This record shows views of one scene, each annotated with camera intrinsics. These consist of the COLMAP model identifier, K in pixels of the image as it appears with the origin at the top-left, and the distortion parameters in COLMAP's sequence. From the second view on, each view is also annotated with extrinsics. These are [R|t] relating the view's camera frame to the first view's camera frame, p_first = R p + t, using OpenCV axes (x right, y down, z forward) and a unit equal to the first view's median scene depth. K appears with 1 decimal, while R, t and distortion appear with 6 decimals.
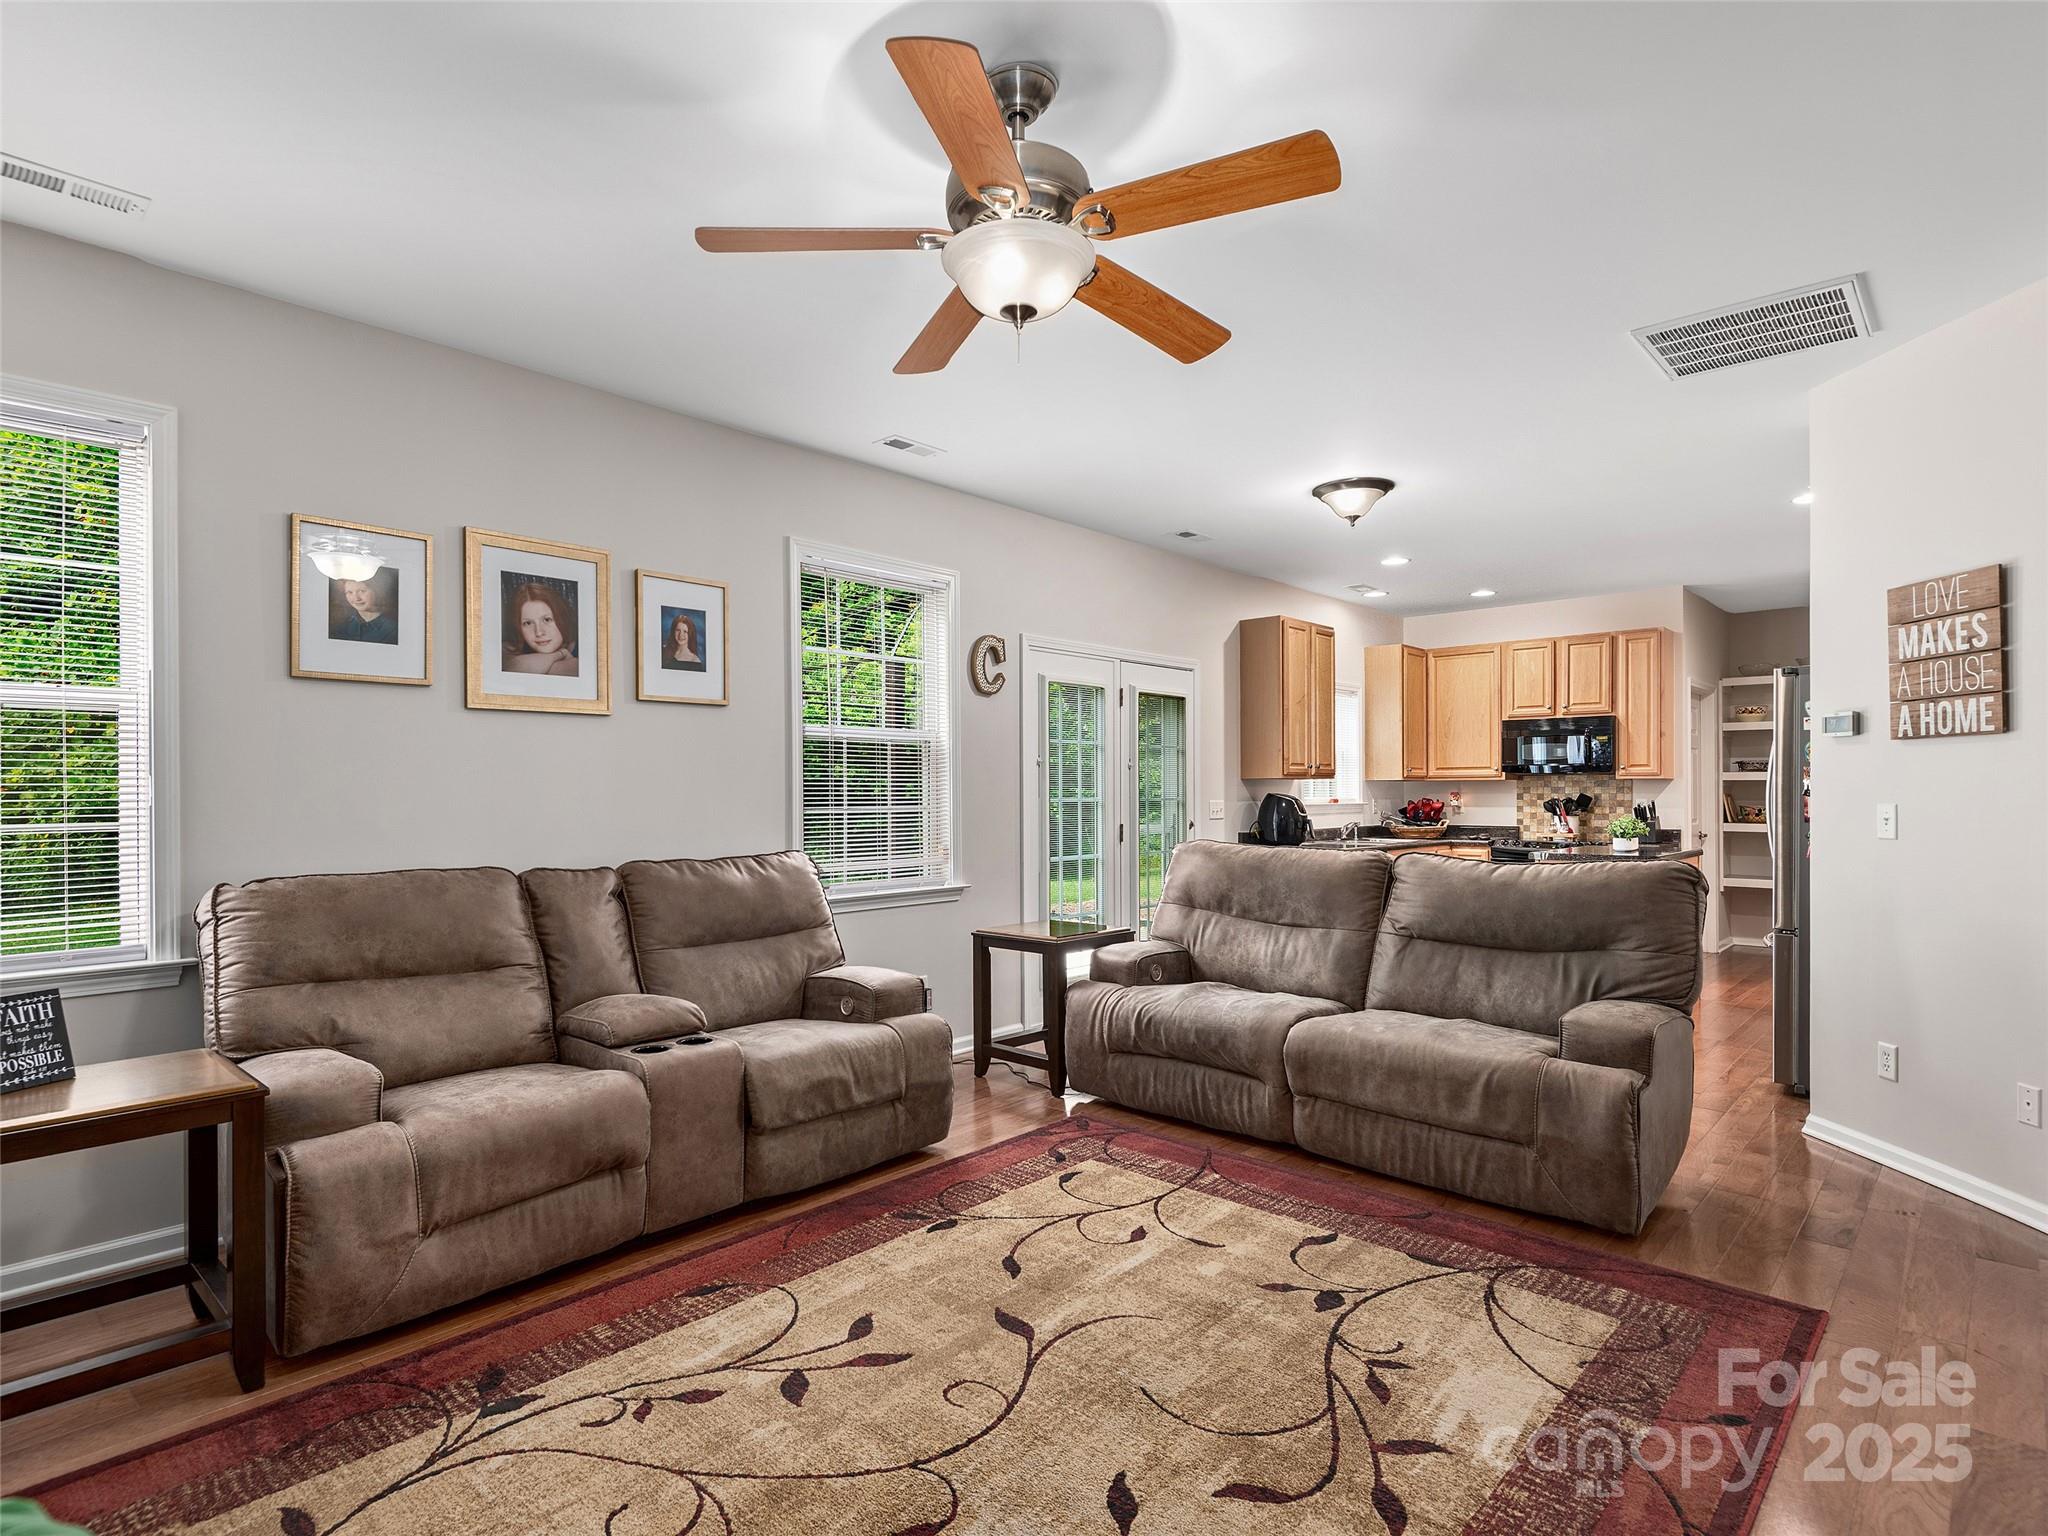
lens RADIAL K [[1059.1, 0, 1010.0], [0, 1059.1, 782.6], [0, 0, 1]] dist [0.021353, -0.002877]
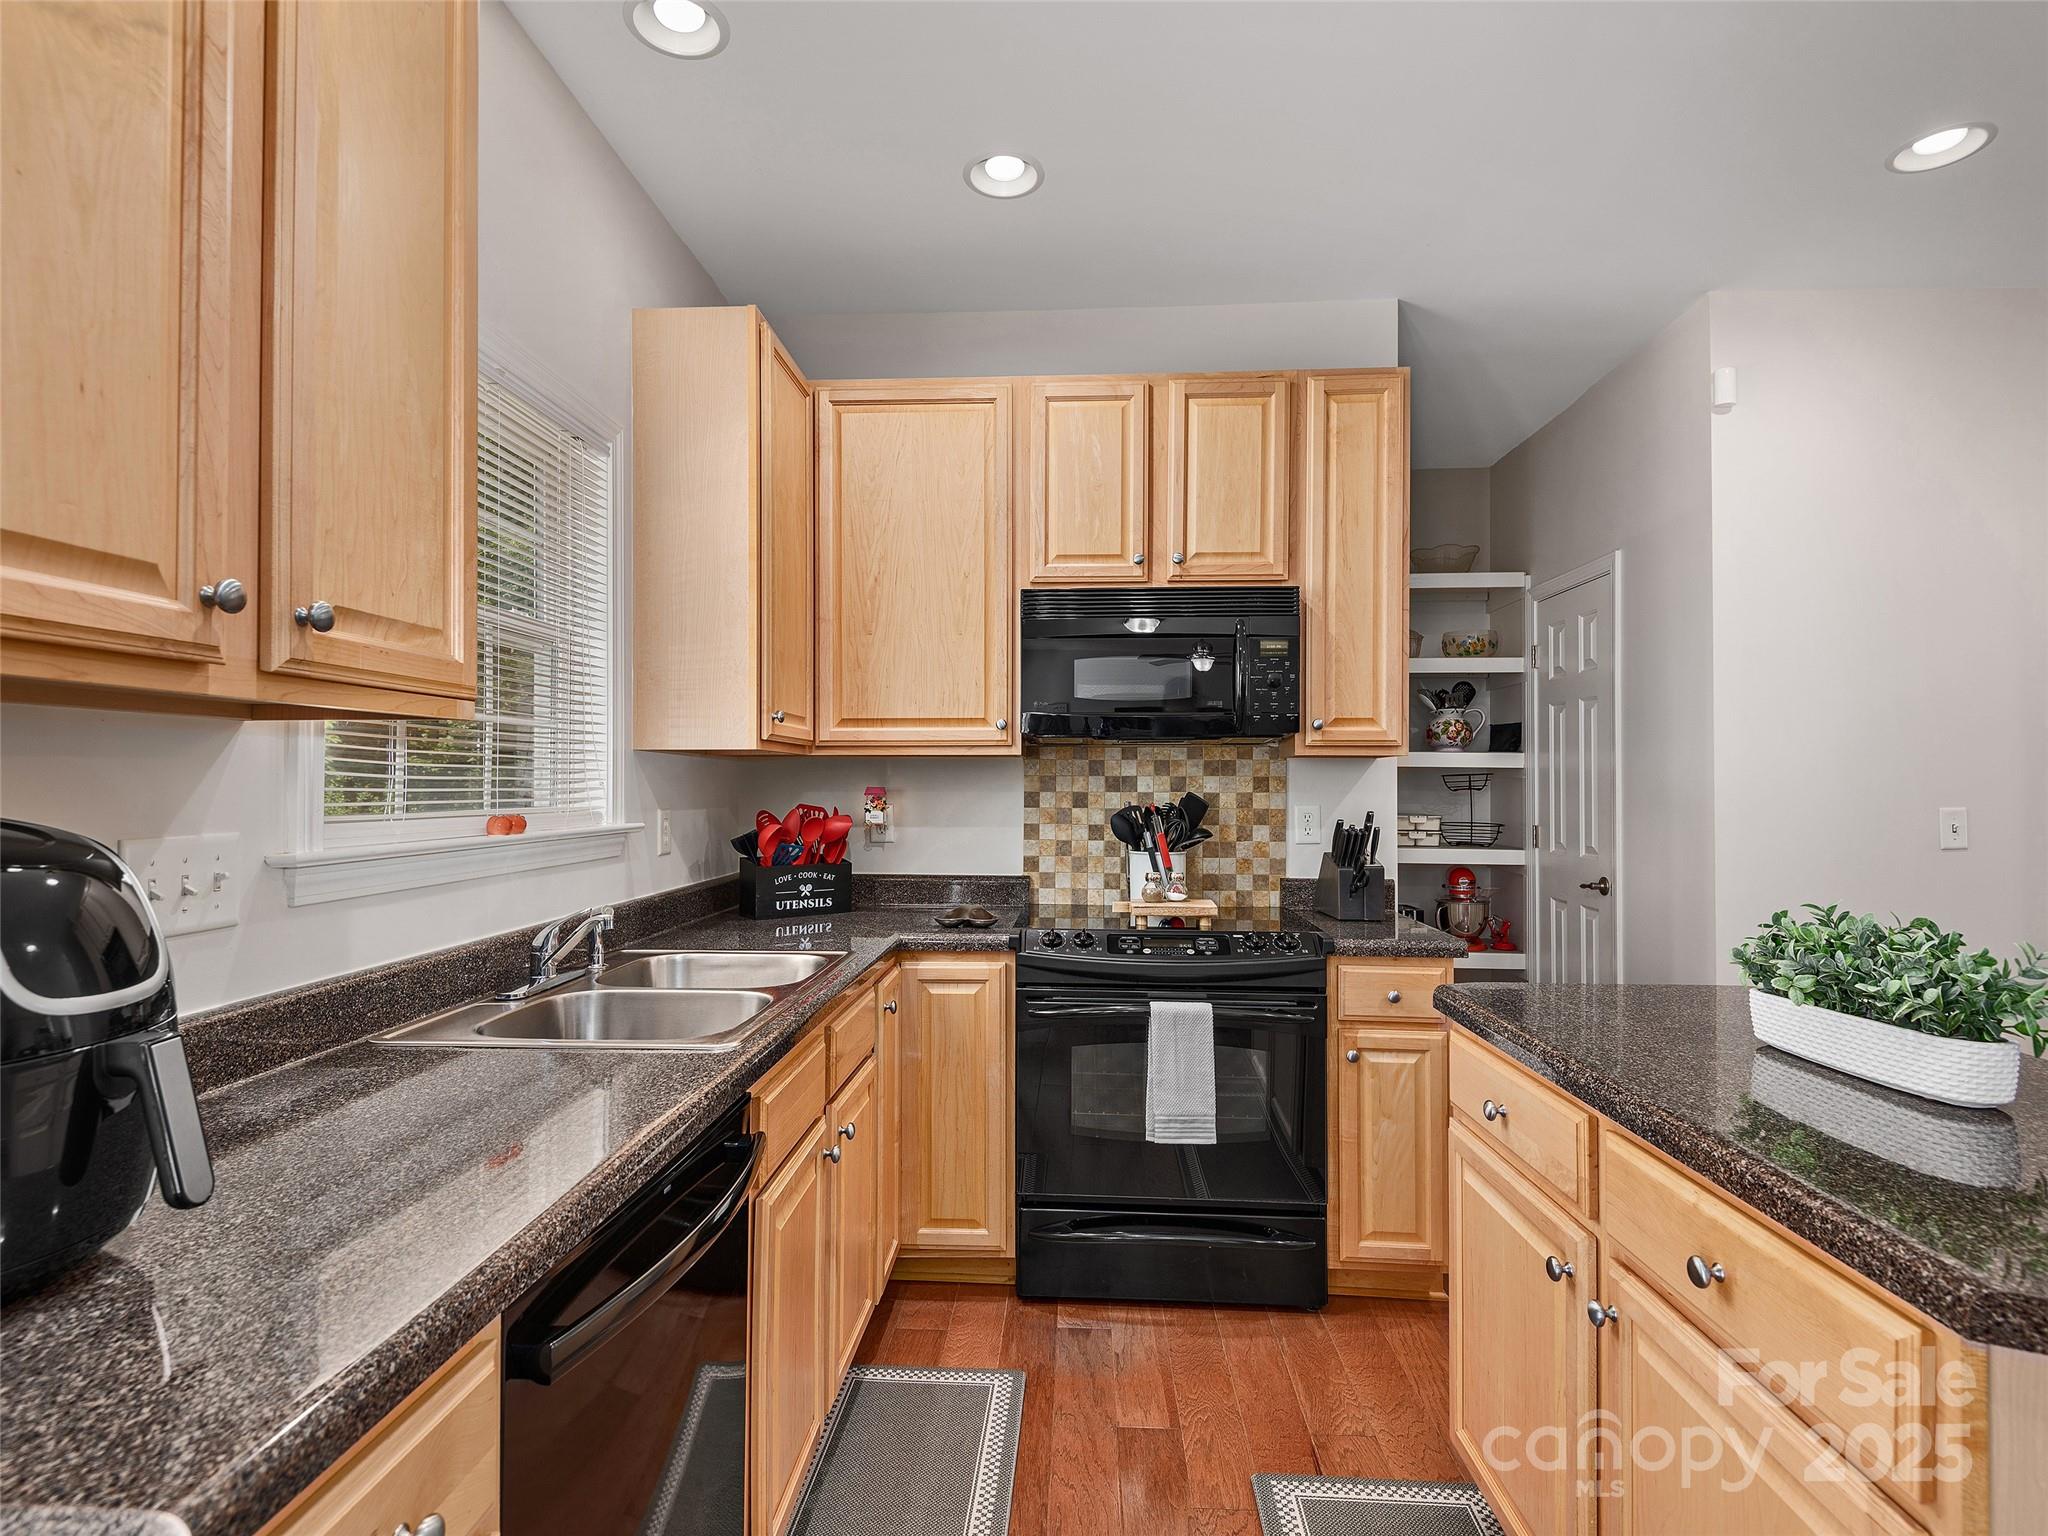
lens RADIAL K [[1059.1, 0, 1031.3], [0, 1059.1, 773.5], [0, 0, 1]] dist [0.021353, -0.002877]
pose [[0.774872, 0.007190, 0.632077, 0.254490], [-0.005000, 0.999974, -0.005246, 0.005855], [-0.632099, 0.000905, 0.774887, 0.766396]]
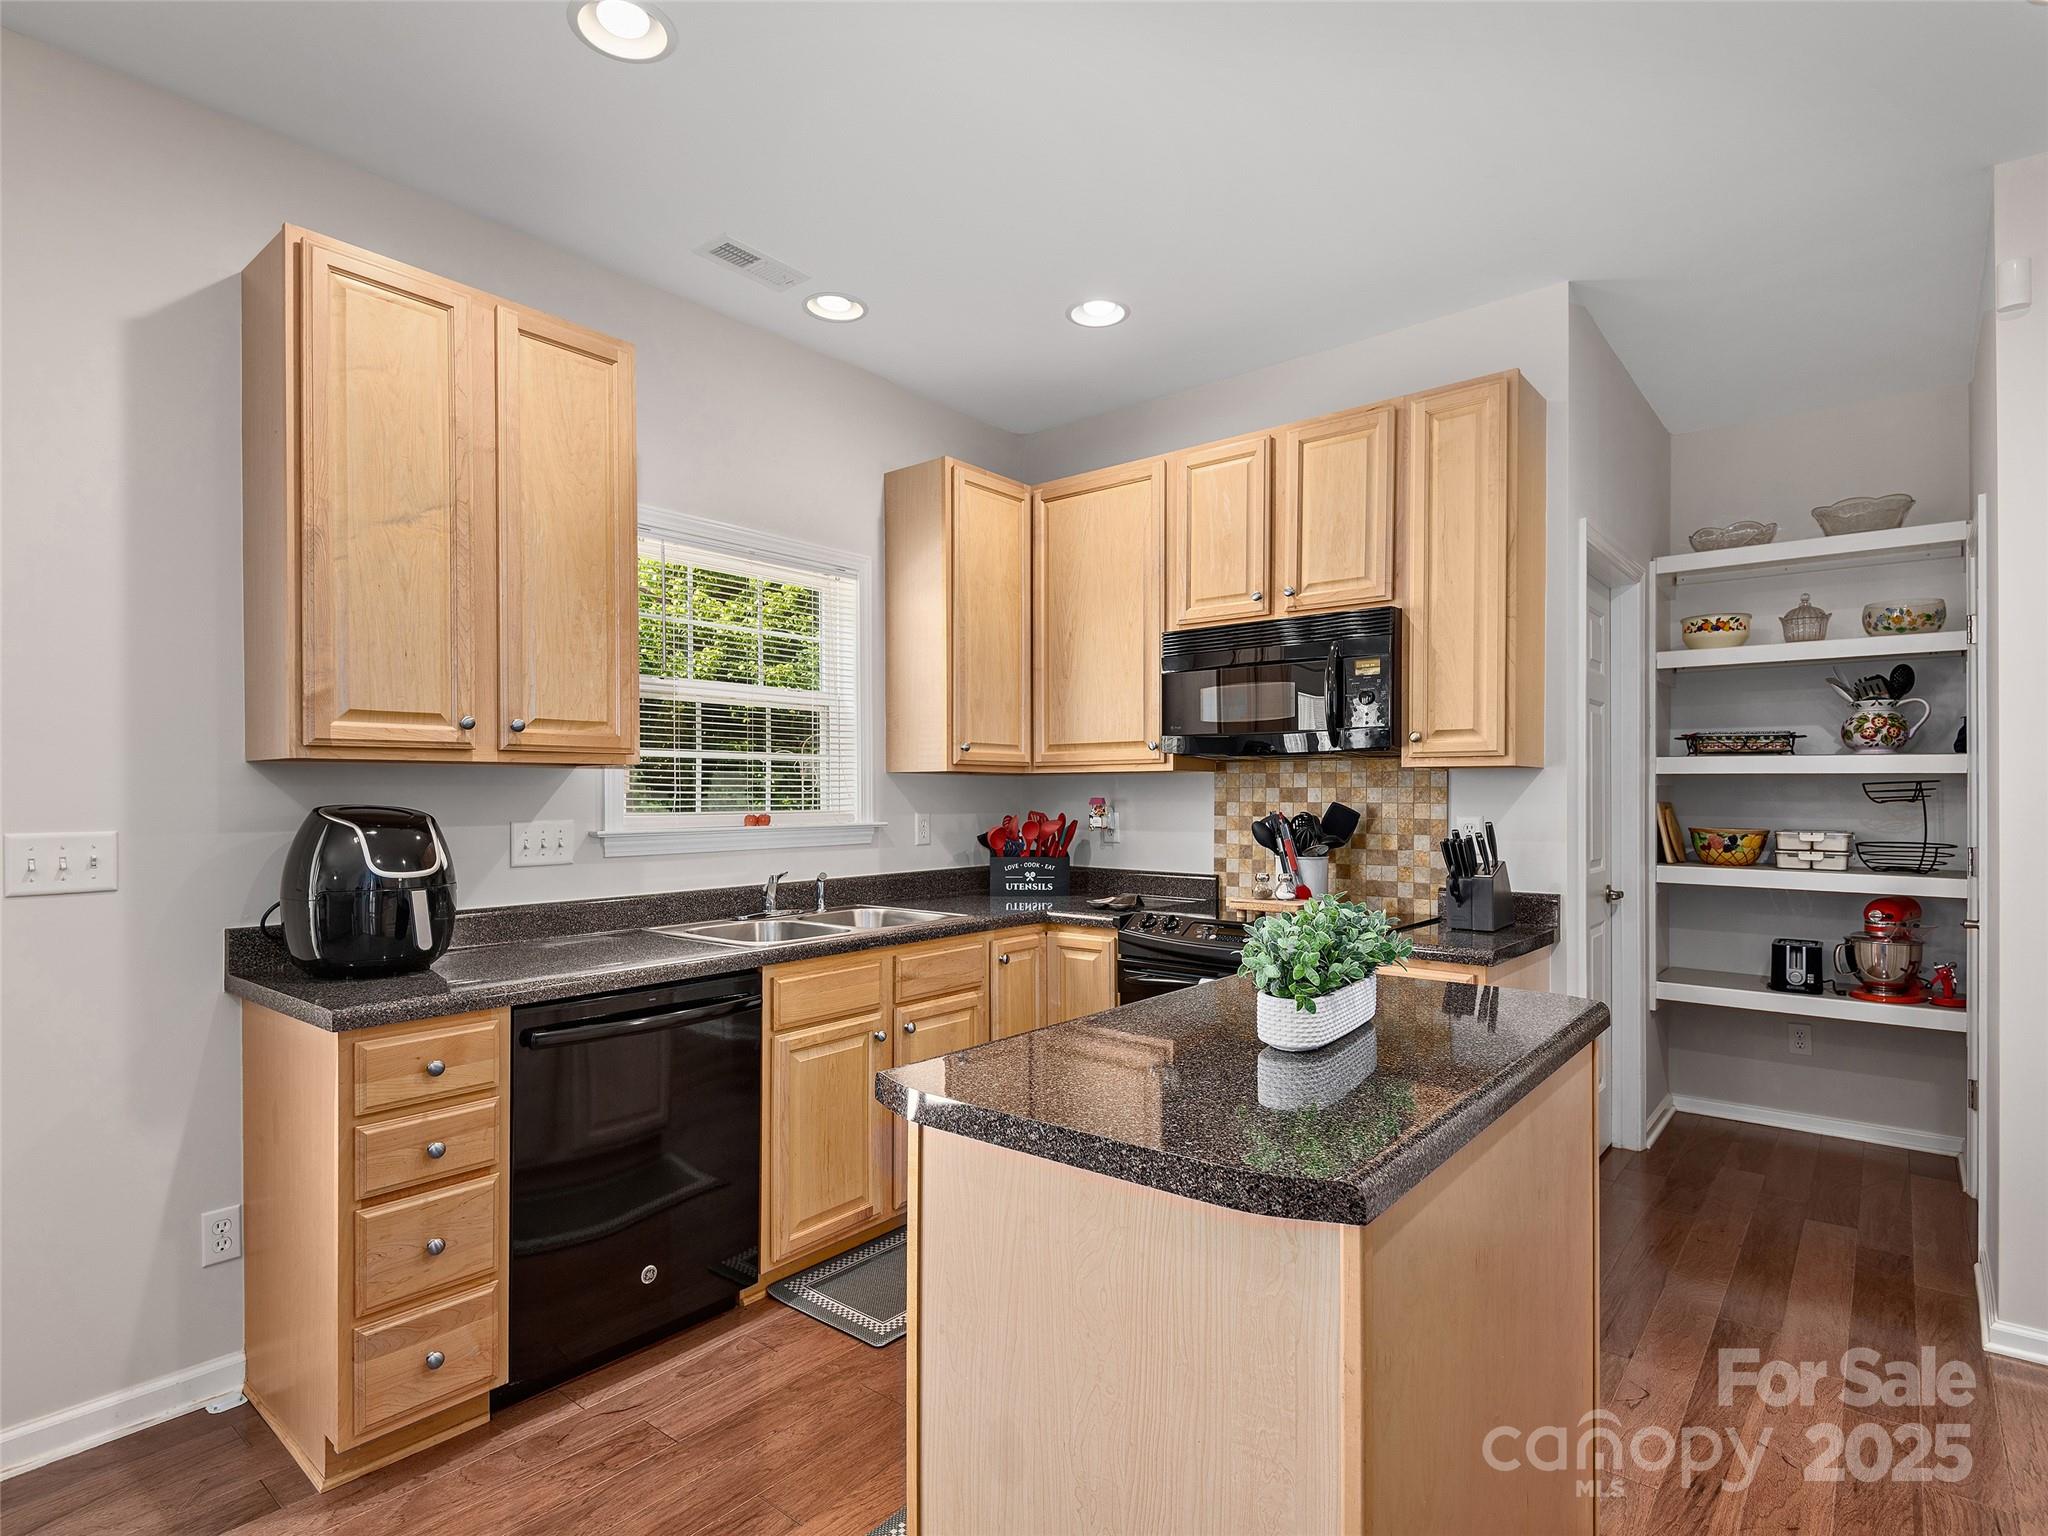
lens RADIAL K [[1059.1, 0, 967.1], [0, 1059.1, 794.2], [0, 0, 1]] dist [0.021353, -0.002877]
pose [[0.999454, -0.000875, 0.033035, 0.393042], [0.000657, 0.999978, 0.006587, 0.004168], [-0.033040, -0.006562, 0.999433, 0.608609]]
